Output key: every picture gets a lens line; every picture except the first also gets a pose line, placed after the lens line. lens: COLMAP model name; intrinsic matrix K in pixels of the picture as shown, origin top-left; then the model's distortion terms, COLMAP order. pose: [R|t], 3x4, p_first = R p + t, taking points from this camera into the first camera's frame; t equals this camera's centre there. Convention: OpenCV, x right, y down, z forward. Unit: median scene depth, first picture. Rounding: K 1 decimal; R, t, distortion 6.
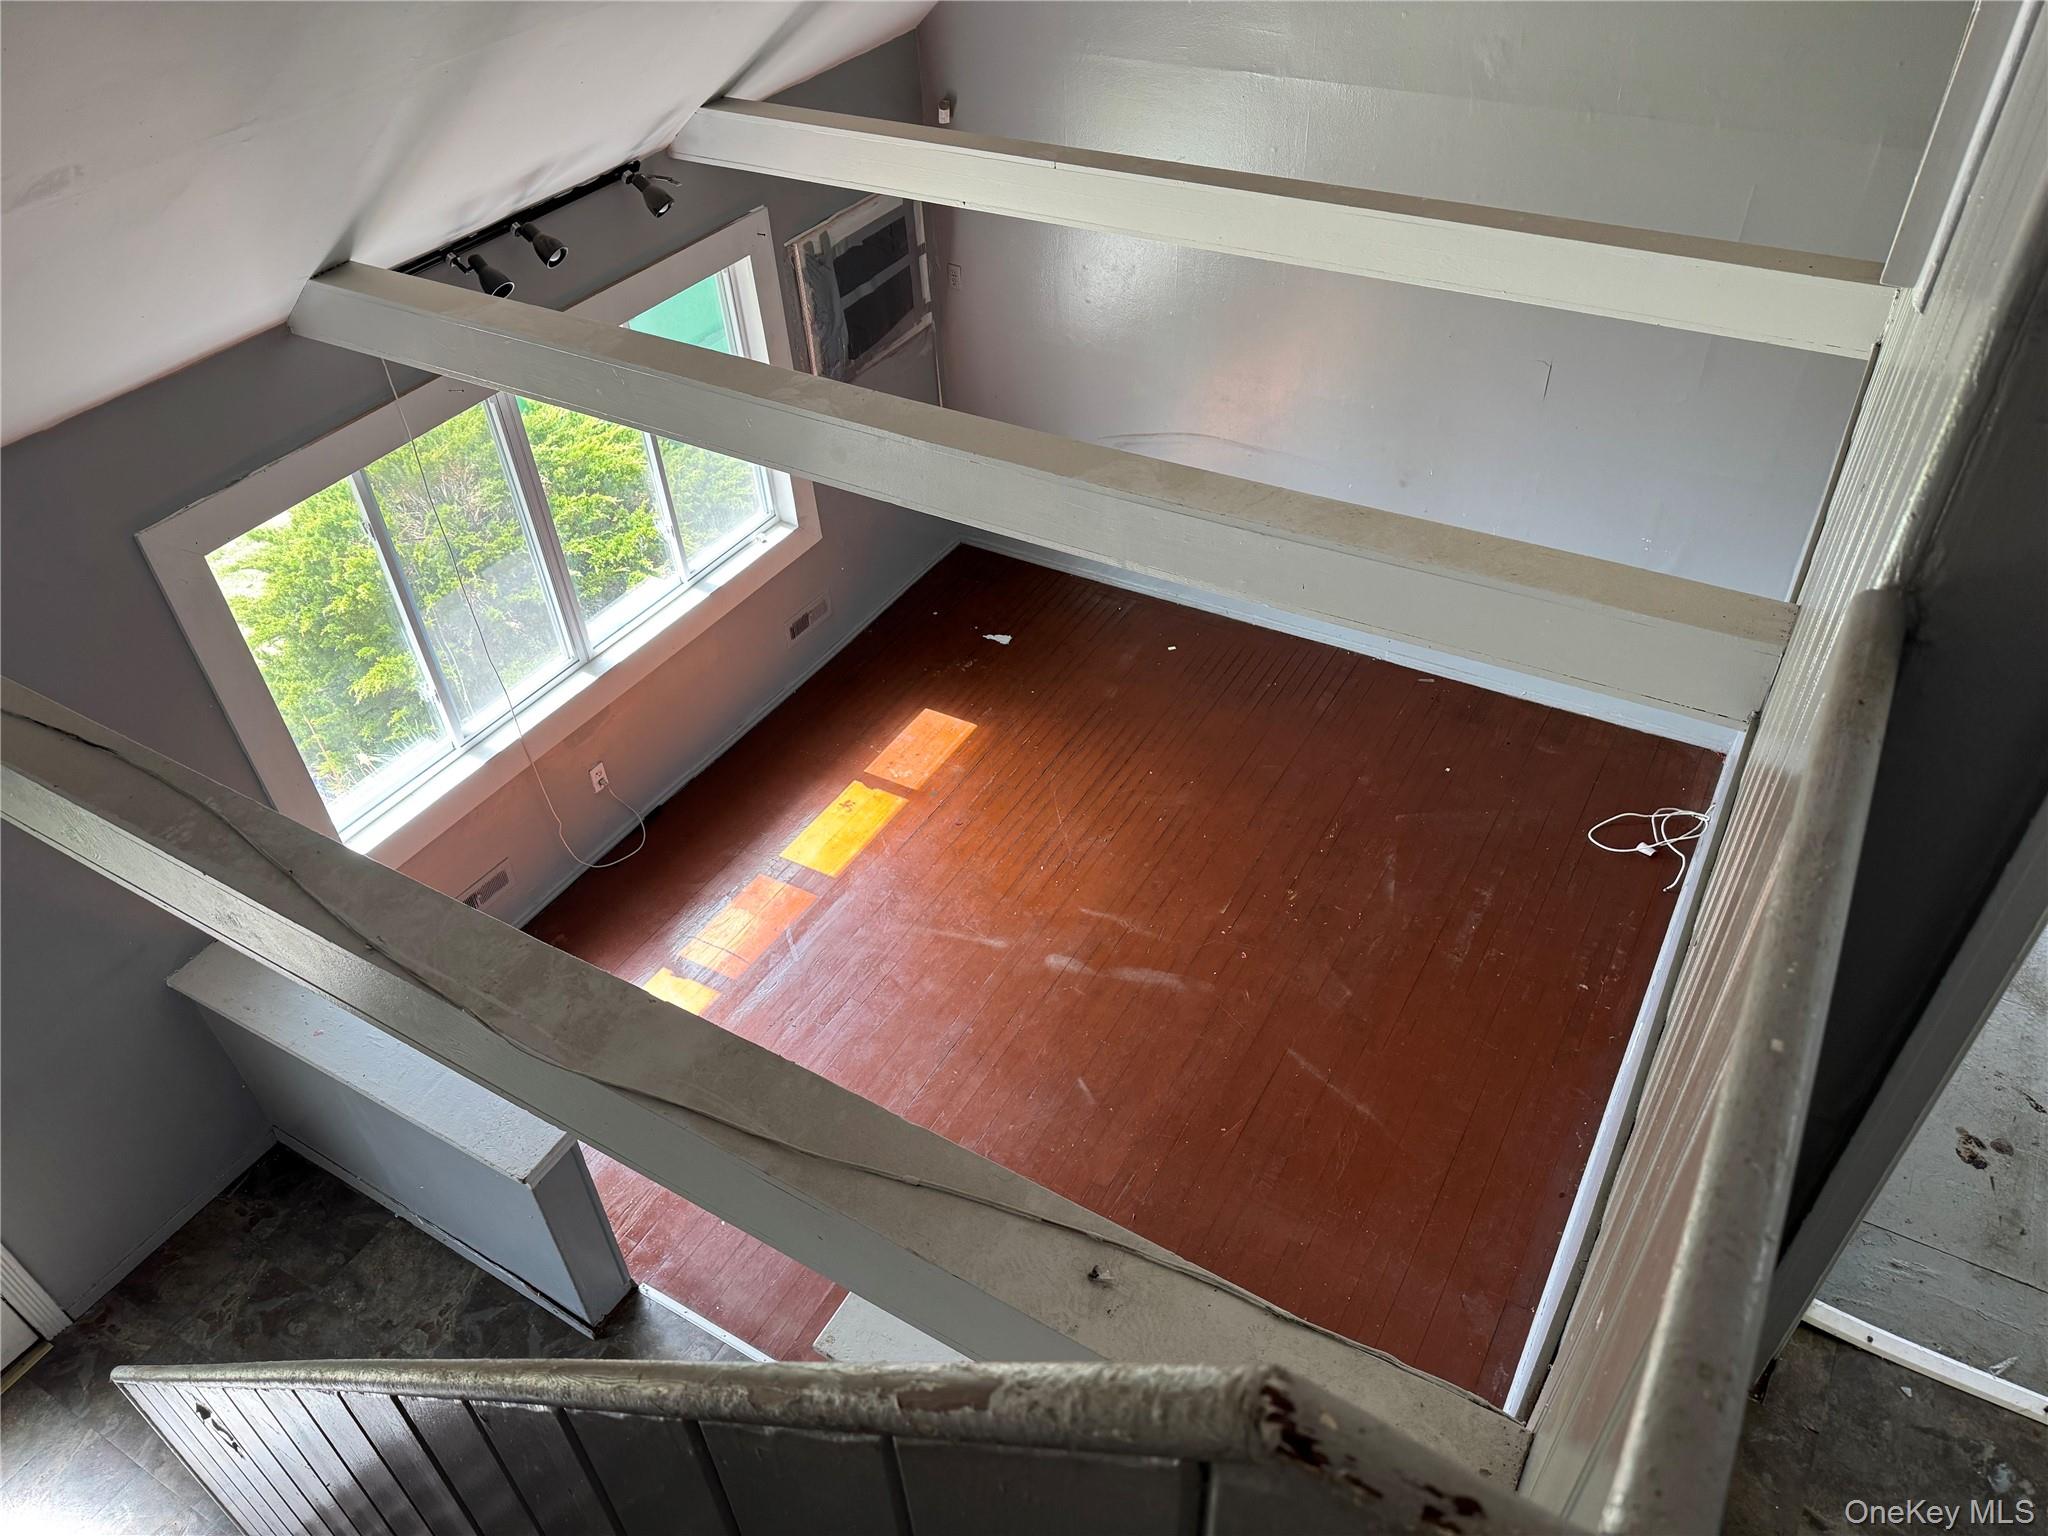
lens RADIAL K [[1424.6, 0, 1031.0], [0, 1424.6, 777.6], [0, 0, 1]] dist [0.036673, -0.036332]
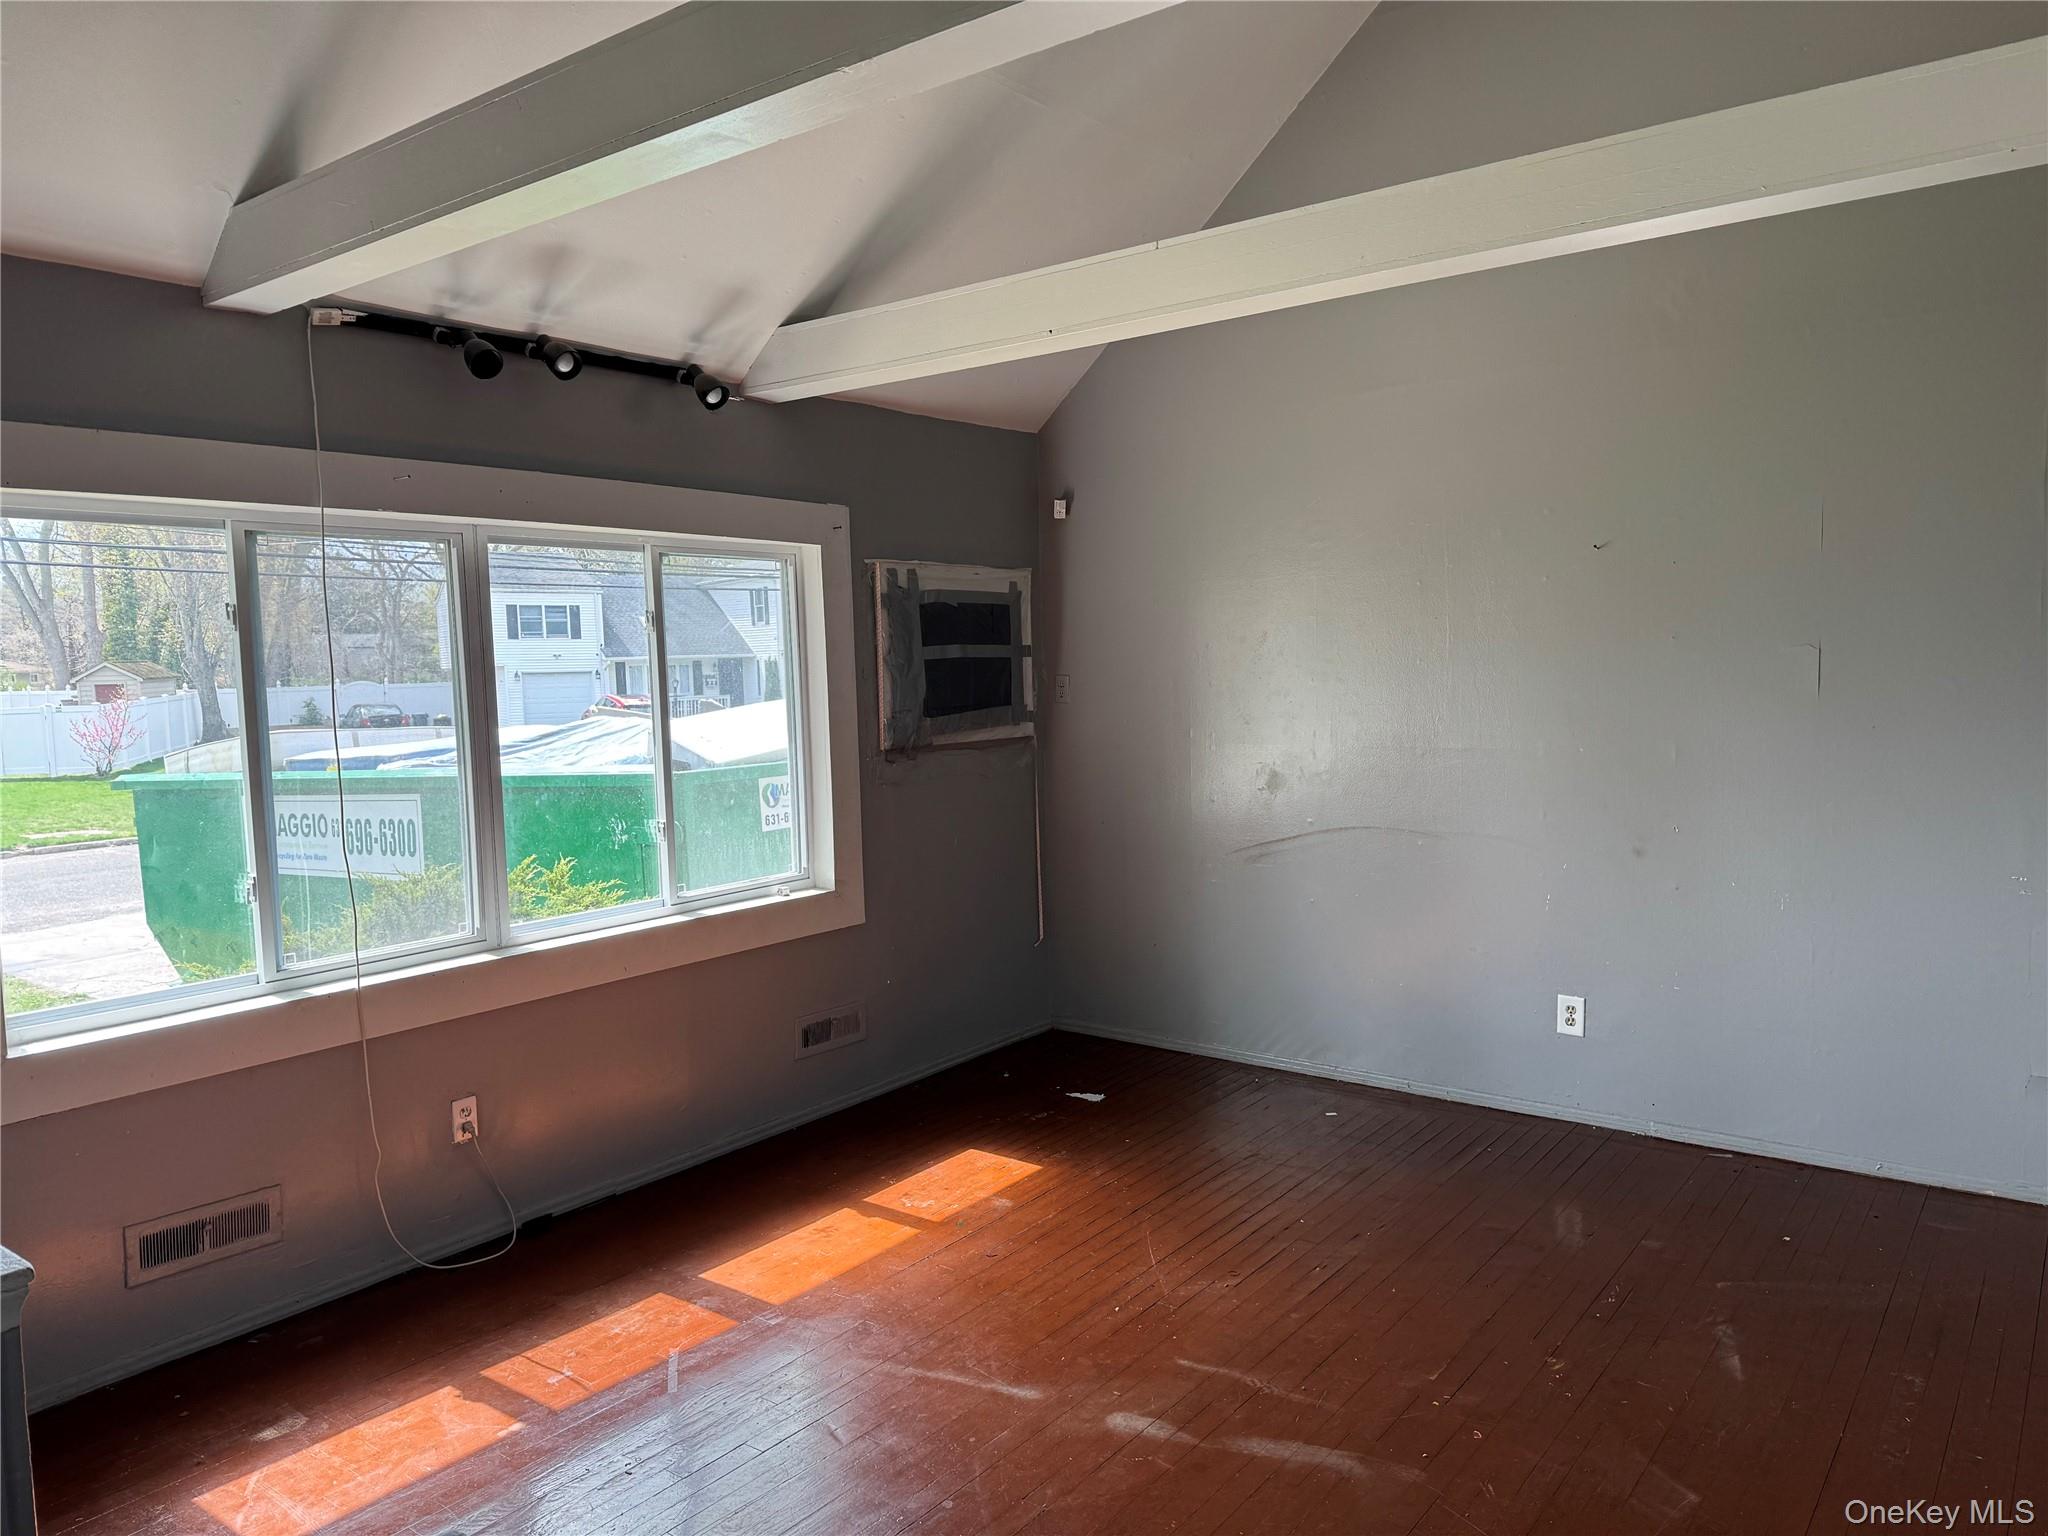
lens RADIAL K [[1424.5, 0, 1028.0], [0, 1424.5, 737.9], [0, 0, 1]] dist [0.077763, -0.166628]
pose [[0.992385, 0.022936, -0.121024, 0.038547], [-0.091359, 0.796075, -0.598262, 0.238586], [0.082623, 0.604763, 0.792108, 0.378483]]
